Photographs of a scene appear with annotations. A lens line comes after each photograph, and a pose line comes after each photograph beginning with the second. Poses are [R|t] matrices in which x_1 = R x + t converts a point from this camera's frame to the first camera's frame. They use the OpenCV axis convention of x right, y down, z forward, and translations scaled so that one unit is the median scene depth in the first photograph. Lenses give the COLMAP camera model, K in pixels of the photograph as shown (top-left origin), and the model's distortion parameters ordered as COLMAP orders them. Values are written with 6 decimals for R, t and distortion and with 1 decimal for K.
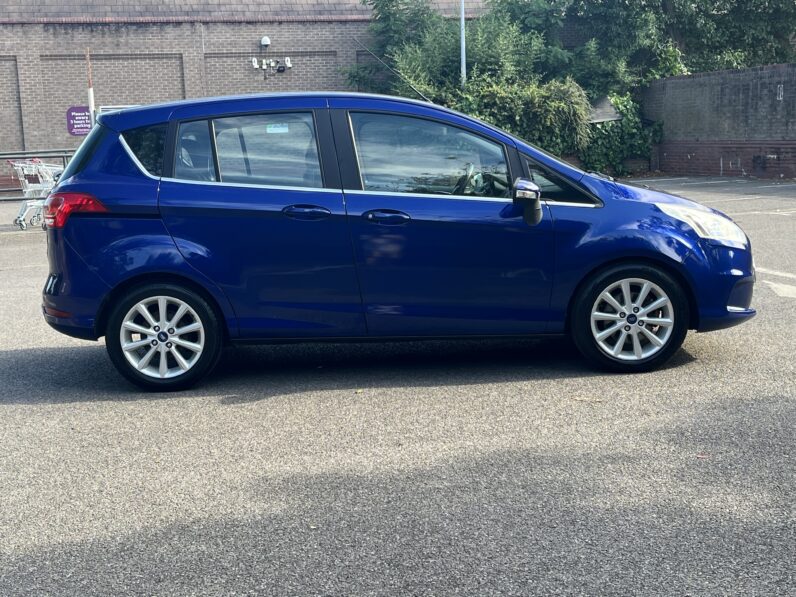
lens RADIAL K [[1120.3, 0, 397.3], [0, 1120.3, 296.0], [0, 0, 1]] dist [0.052318, 0.000000]
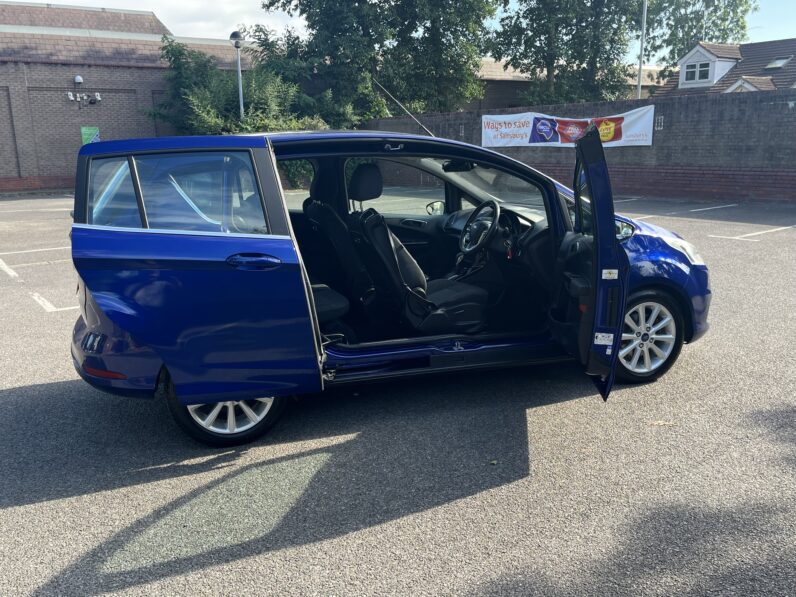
lens RADIAL K [[709.1, 0, 400.1], [0, 709.1, 301.5], [0, 0, 1]] dist [0.085425, -0.074301]
pose [[0.947071, -0.057266, 0.315876, -0.251800], [0.036894, 0.996857, 0.070106, -0.074748], [-0.318898, -0.054742, 0.946207, 0.376056]]
